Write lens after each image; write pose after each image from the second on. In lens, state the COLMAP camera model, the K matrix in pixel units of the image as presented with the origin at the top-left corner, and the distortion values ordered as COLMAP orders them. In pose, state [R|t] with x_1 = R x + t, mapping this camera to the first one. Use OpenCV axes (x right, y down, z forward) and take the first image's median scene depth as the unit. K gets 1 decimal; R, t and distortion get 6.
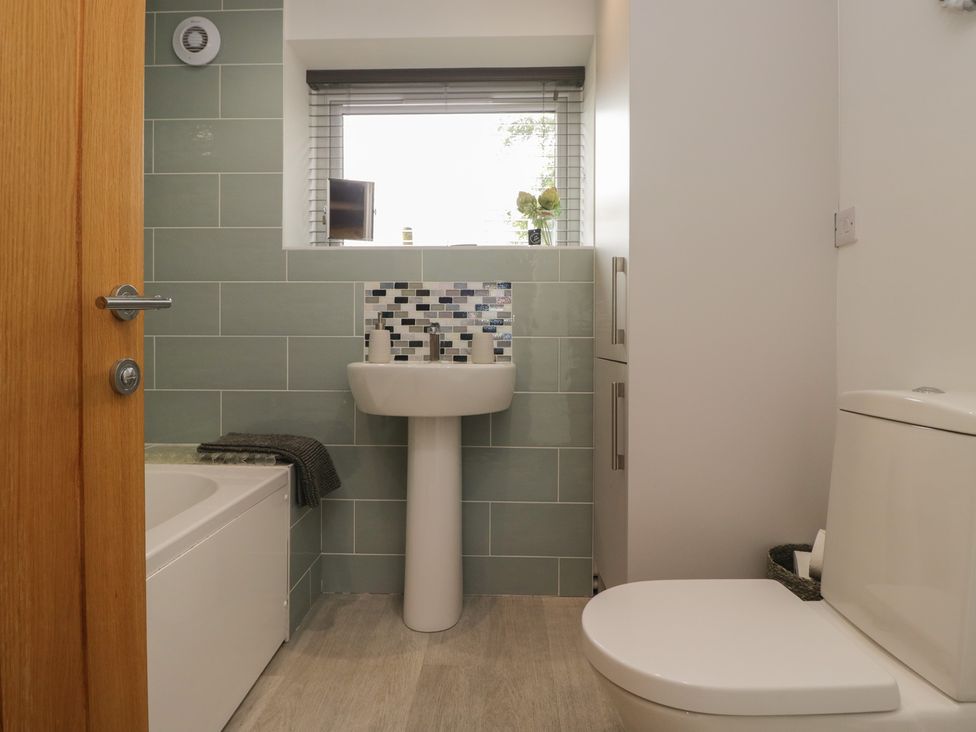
lens RADIAL K [[524.8, 0, 488.0], [0, 524.8, 366.0], [0, 0, 1]] dist [-0.017117, 0.000110]
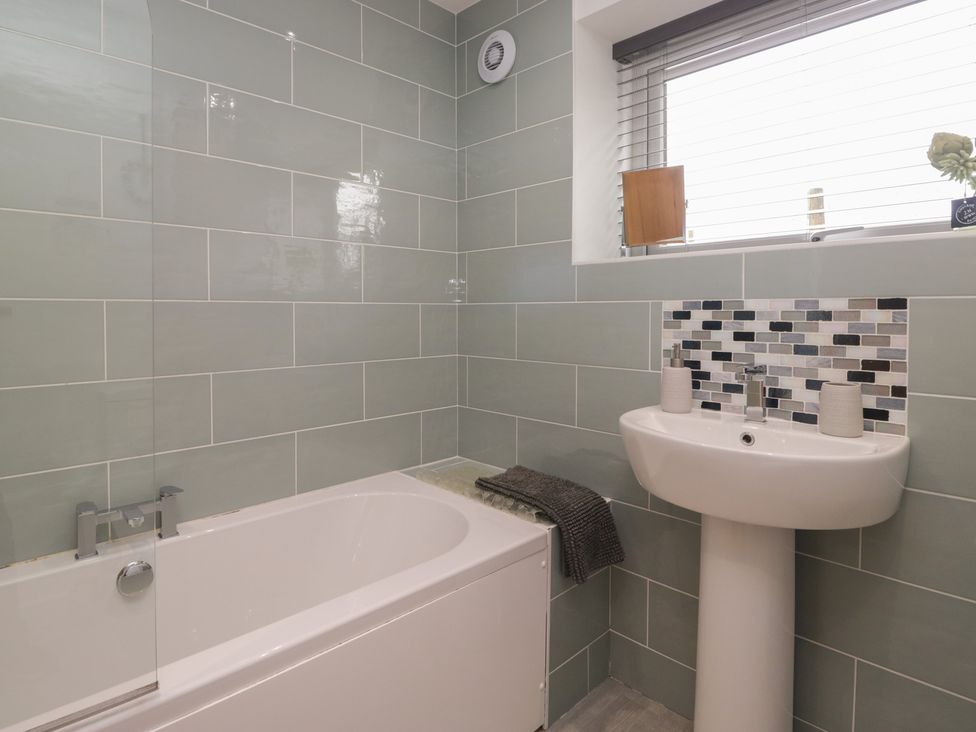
lens RADIAL K [[543.0, 0, 485.7], [0, 543.0, 325.8], [0, 0, 1]] dist [-0.006469, -0.002114]
pose [[0.697895, 0.024551, -0.715779, 0.147001], [-0.032593, 0.999466, 0.002503, -0.116906], [0.715458, 0.021582, 0.698323, 0.266882]]
